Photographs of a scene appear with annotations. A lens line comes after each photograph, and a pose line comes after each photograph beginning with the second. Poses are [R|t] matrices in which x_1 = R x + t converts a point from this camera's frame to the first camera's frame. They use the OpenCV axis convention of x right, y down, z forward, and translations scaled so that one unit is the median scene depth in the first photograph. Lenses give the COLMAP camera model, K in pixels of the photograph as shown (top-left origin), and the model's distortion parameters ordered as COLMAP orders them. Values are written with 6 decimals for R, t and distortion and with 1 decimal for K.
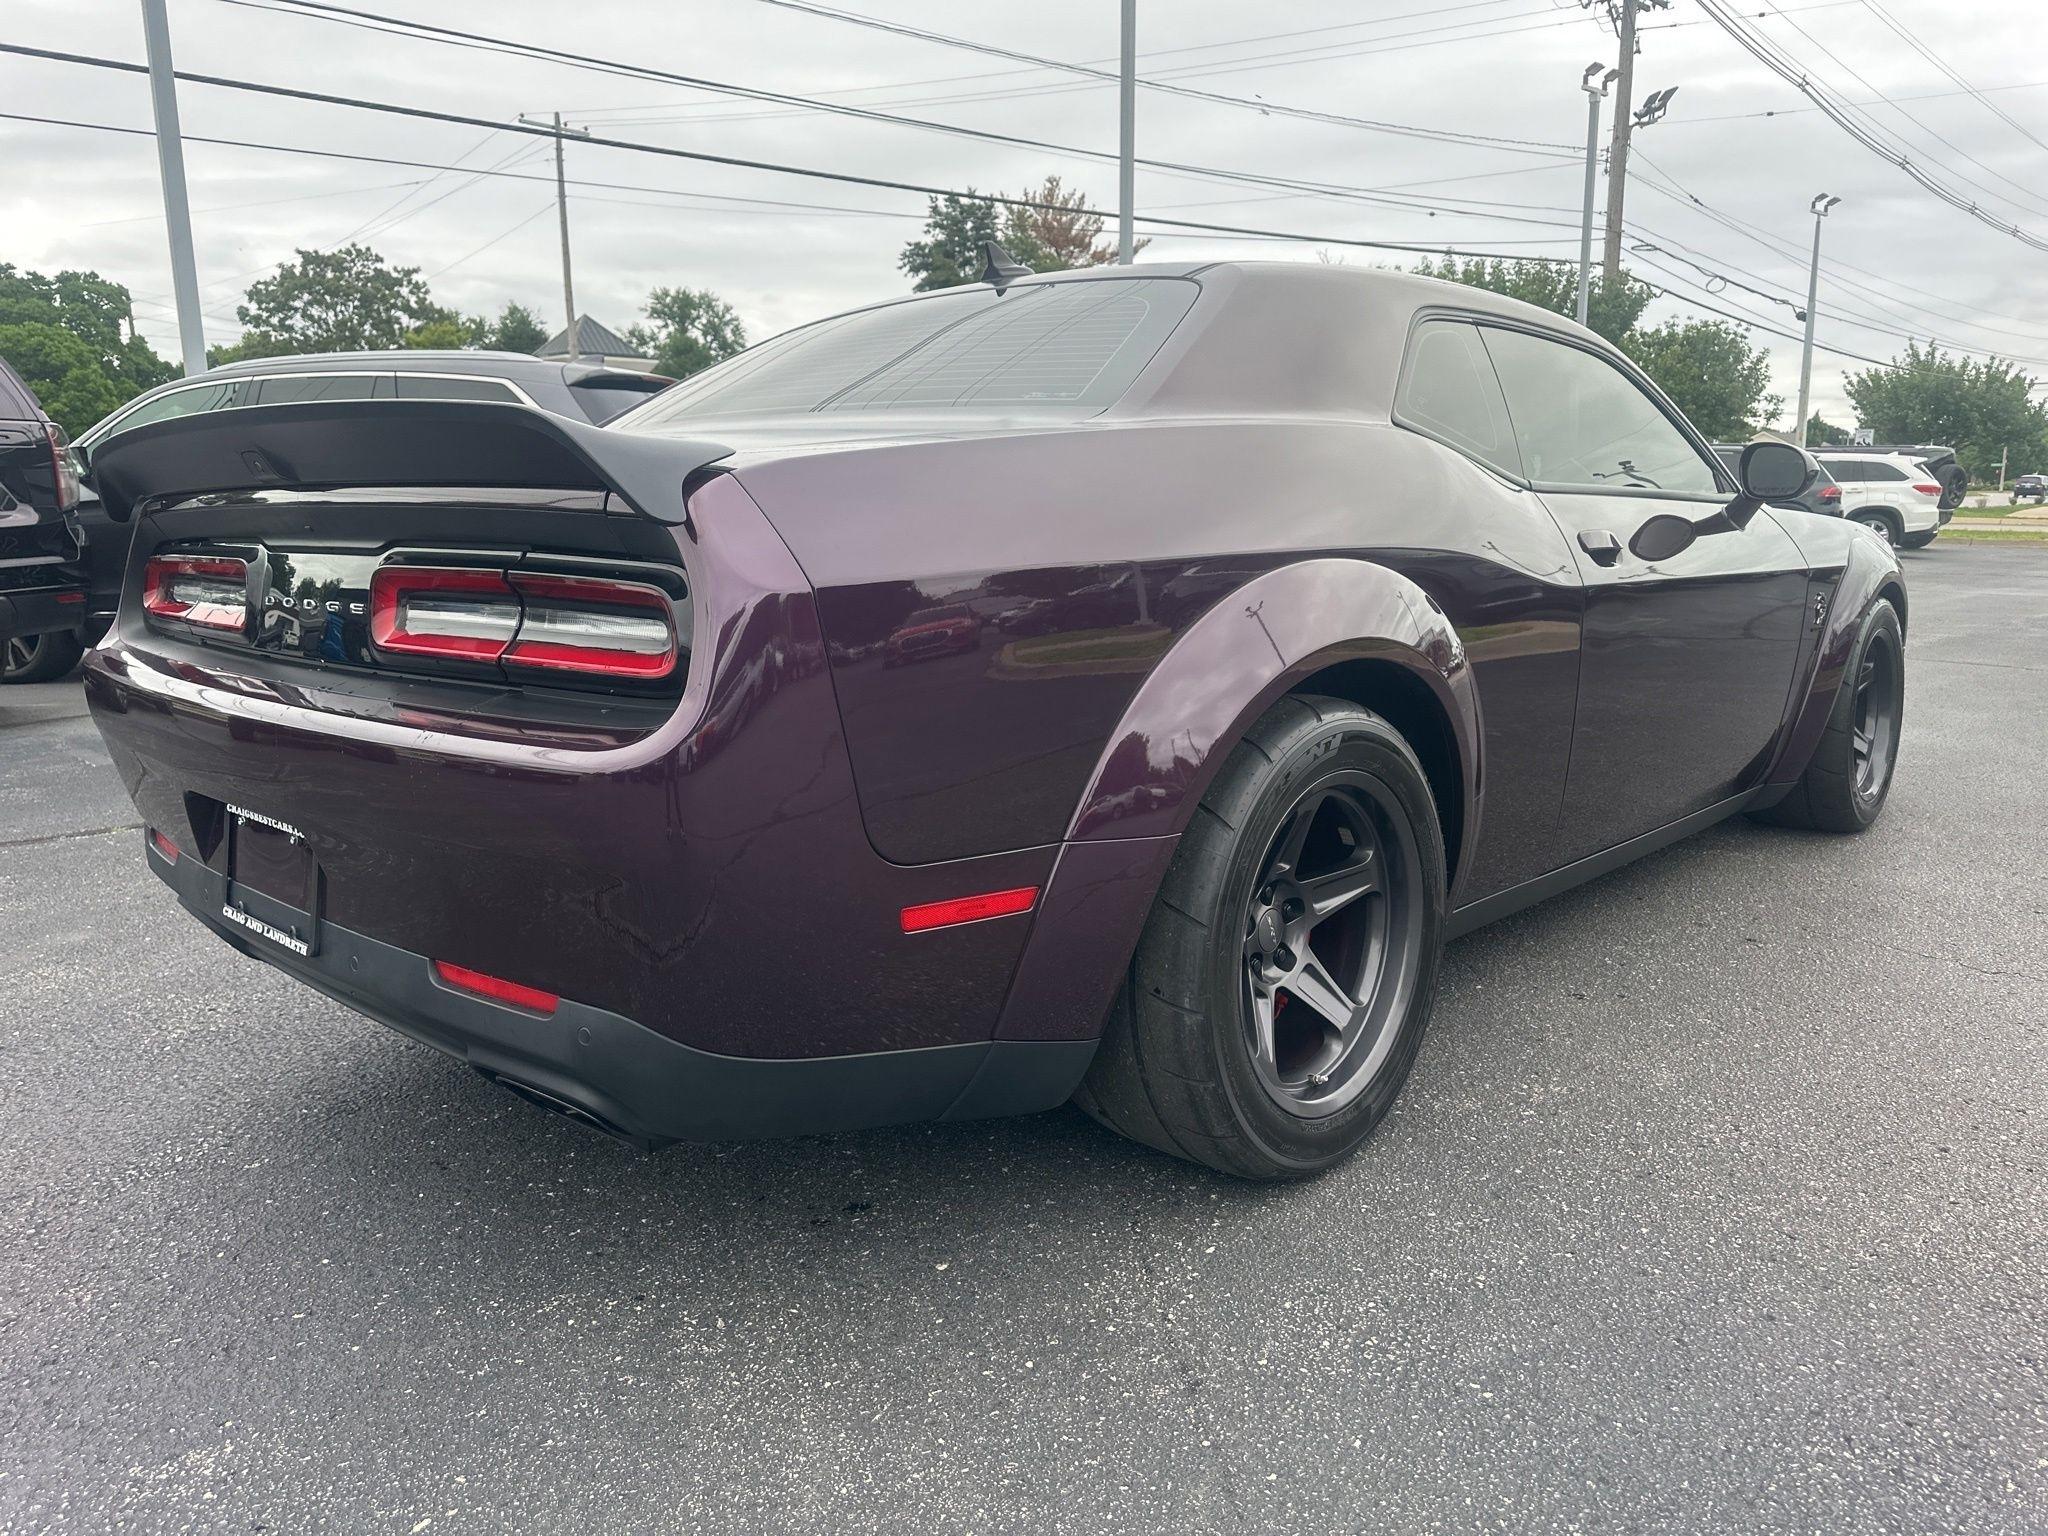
lens RADIAL K [[1453.3, 0, 1043.0], [0, 1453.3, 769.8], [0, 0, 1]] dist [0.028358, -0.033659]
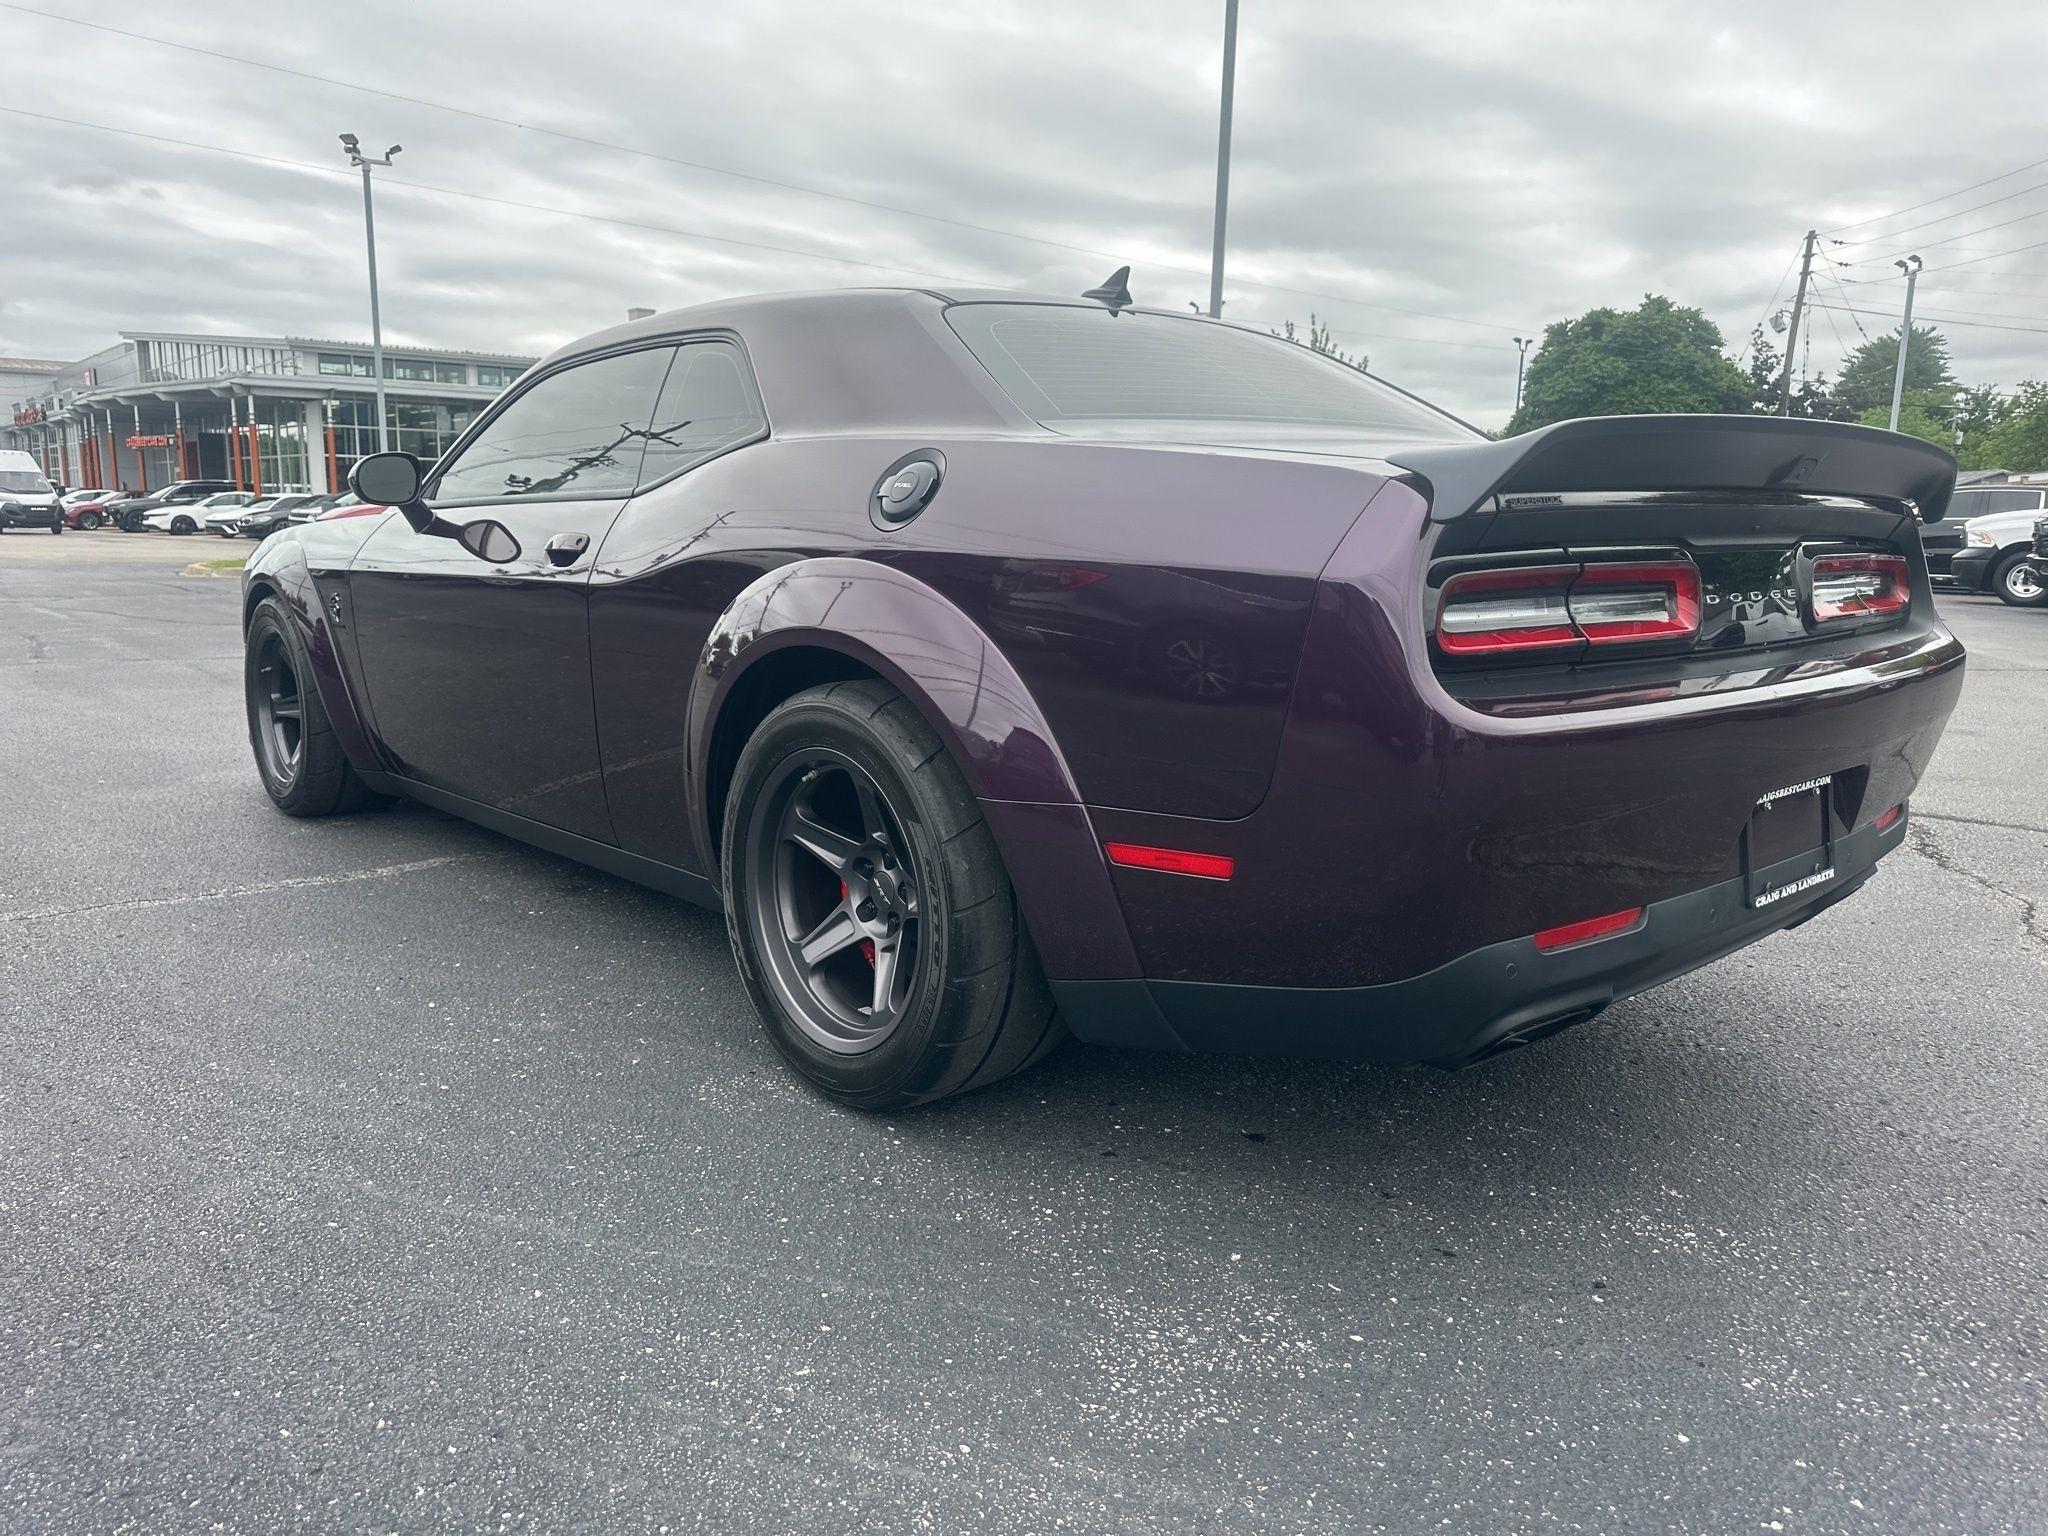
lens RADIAL K [[1453.3, 0, 986.5], [0, 1453.3, 764.0], [0, 0, 1]] dist [0.028358, -0.033659]
pose [[0.106029, -0.160025, 0.981402, -0.121827], [0.166933, 0.975823, 0.141080, -0.017573], [-0.980250, 0.148870, 0.130179, 0.105106]]
